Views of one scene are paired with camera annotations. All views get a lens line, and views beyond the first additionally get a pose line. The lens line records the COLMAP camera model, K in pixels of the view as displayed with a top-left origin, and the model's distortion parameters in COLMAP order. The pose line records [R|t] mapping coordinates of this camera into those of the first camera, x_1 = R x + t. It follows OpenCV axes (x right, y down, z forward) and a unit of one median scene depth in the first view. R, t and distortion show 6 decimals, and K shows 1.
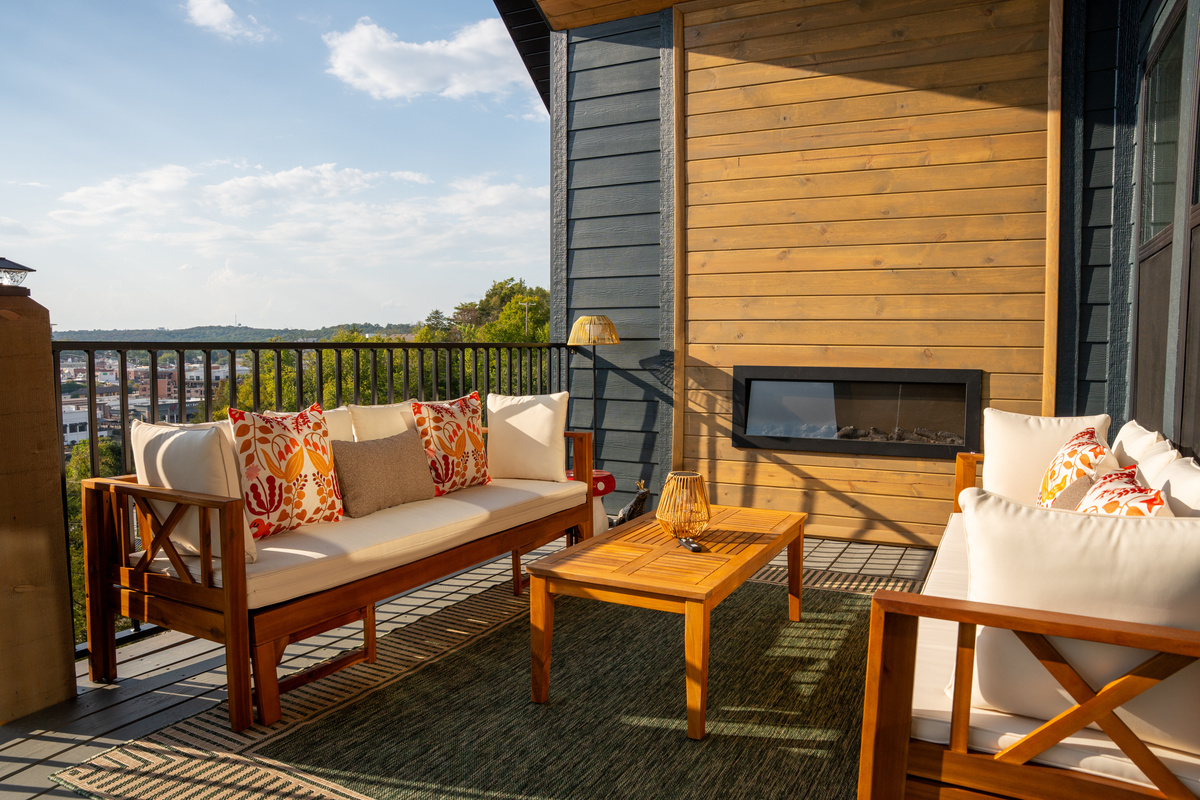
lens RADIAL K [[823.2, 0, 594.2], [0, 823.2, 402.4], [0, 0, 1]] dist [-0.035580, 0.007507]
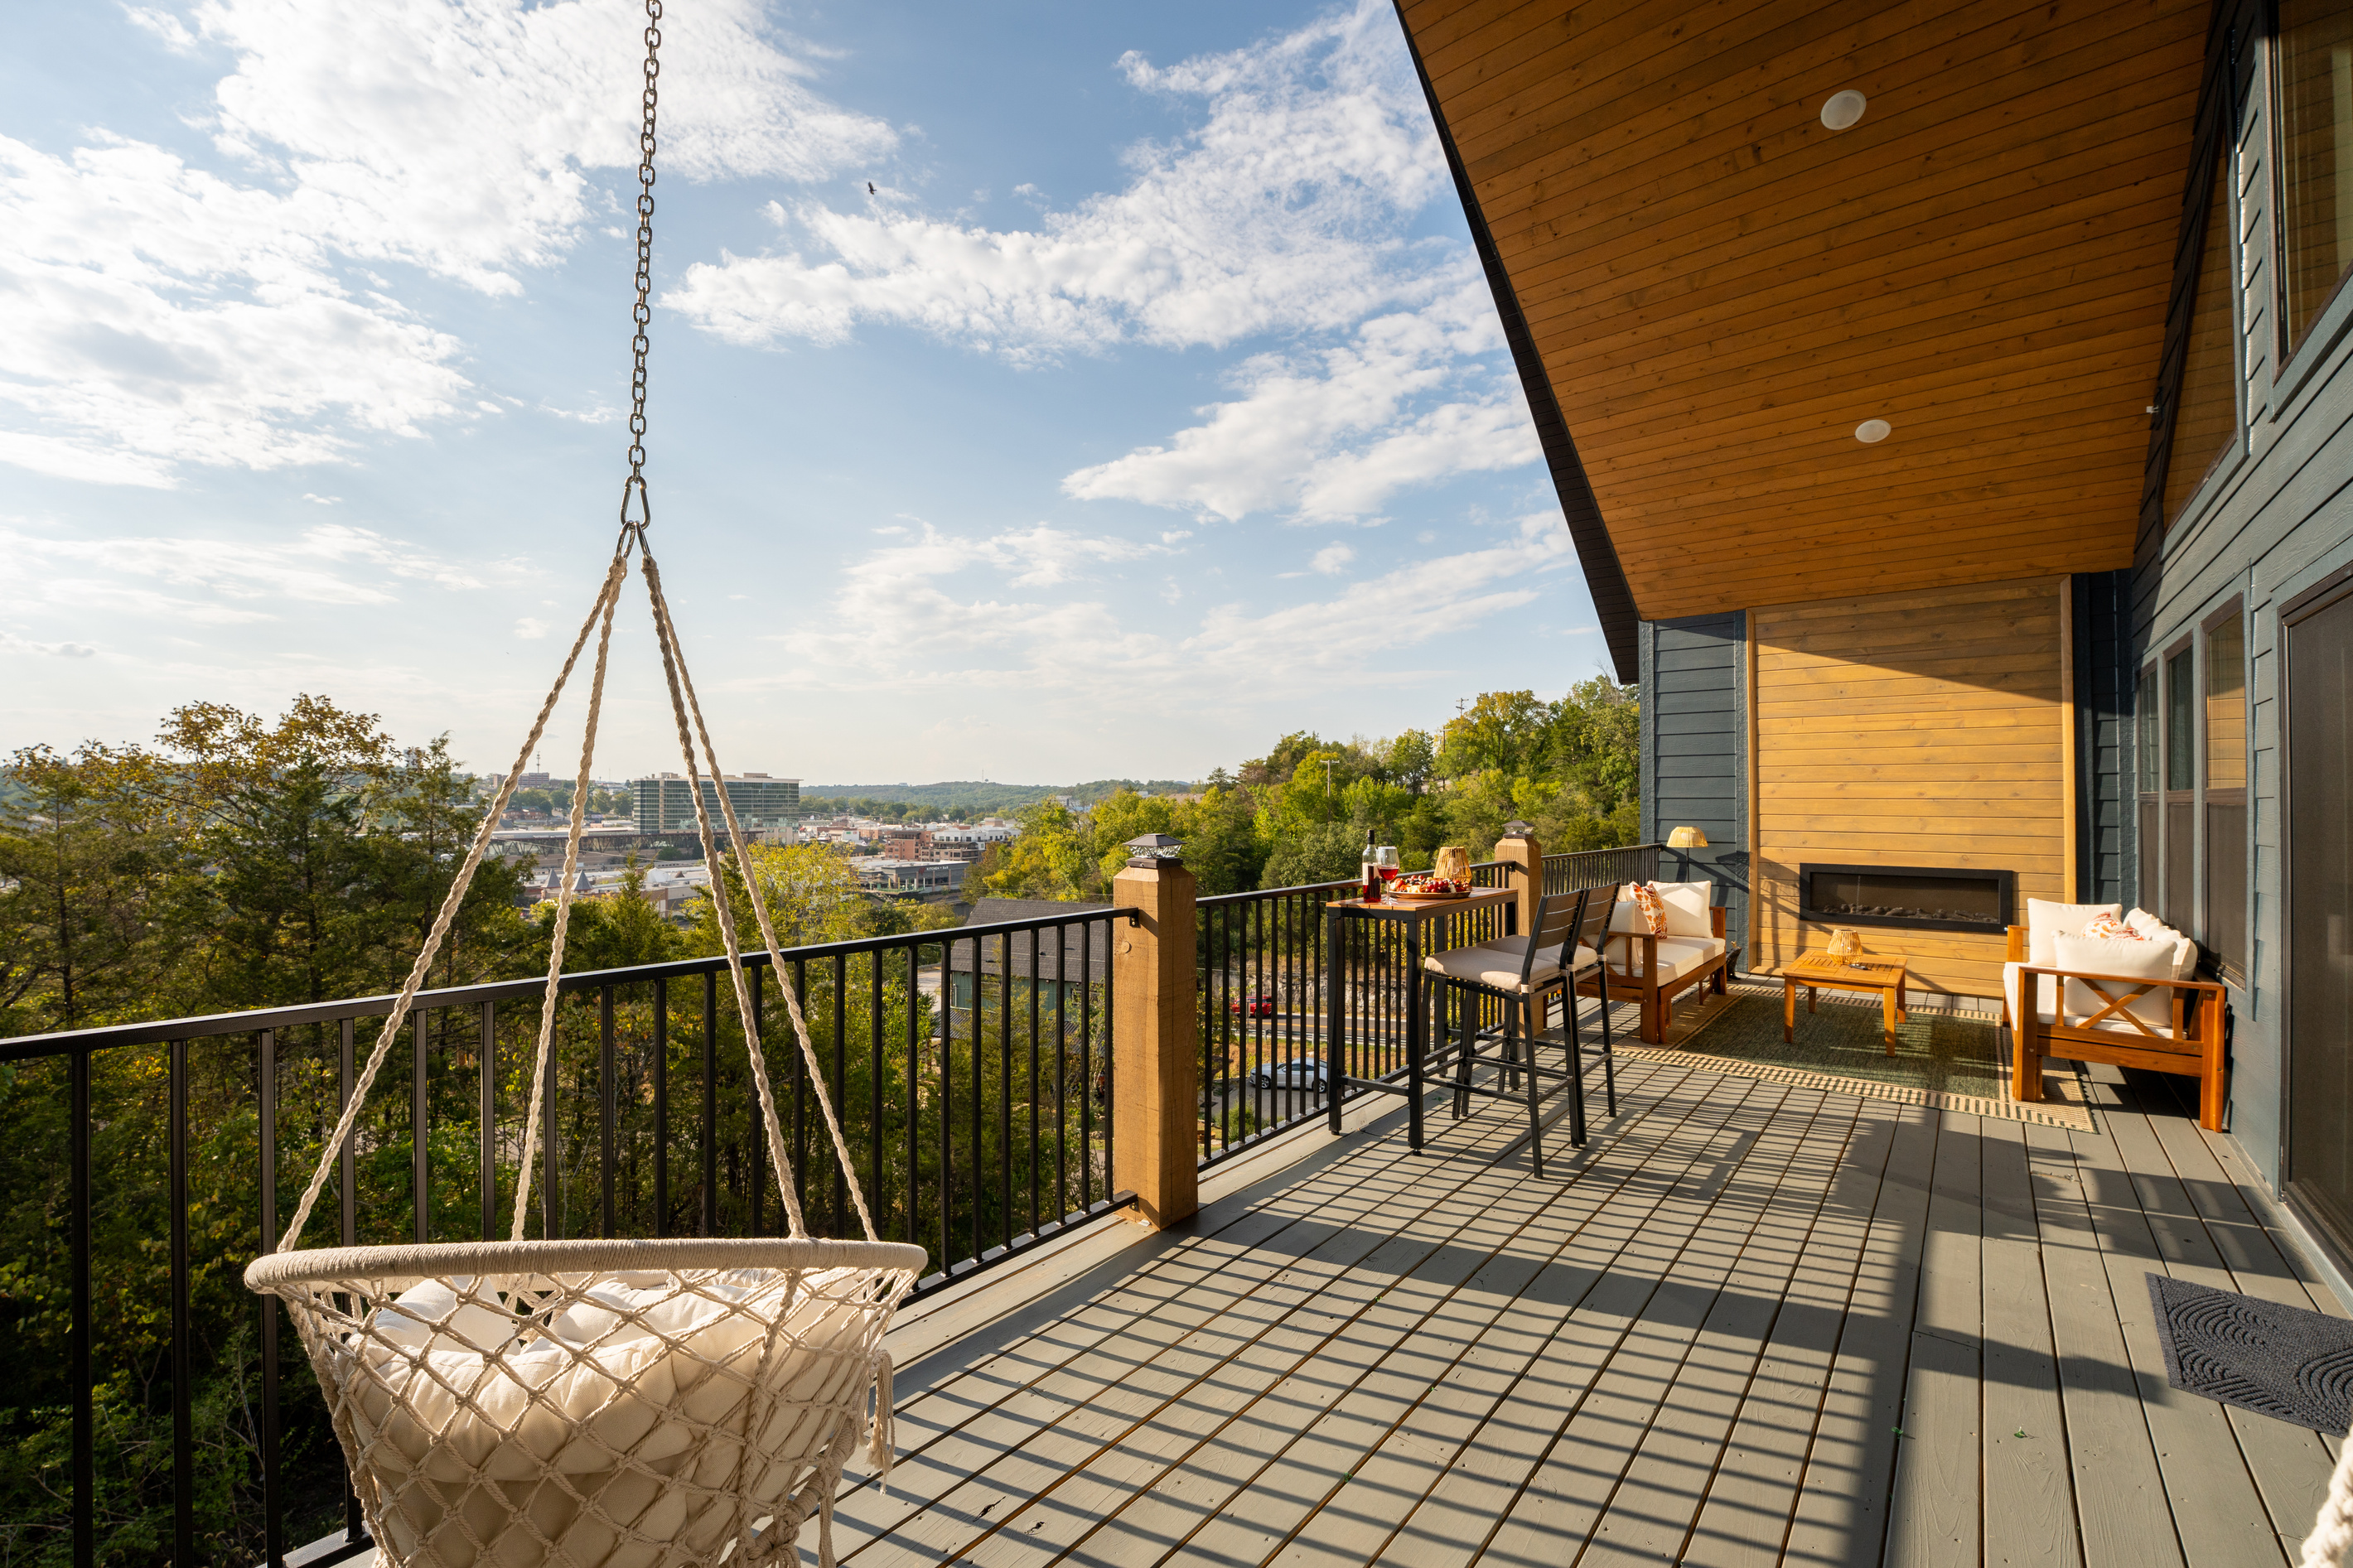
lens RADIAL K [[936.8, 0, 1190.7], [0, 936.8, 803.7], [0, 0, 1]] dist [0.002115, -0.000959]
pose [[0.979543, 0.002831, -0.201215, -0.560188], [-0.016956, 0.997506, -0.068508, -0.018763], [0.200519, 0.070518, 0.977149, -0.835151]]
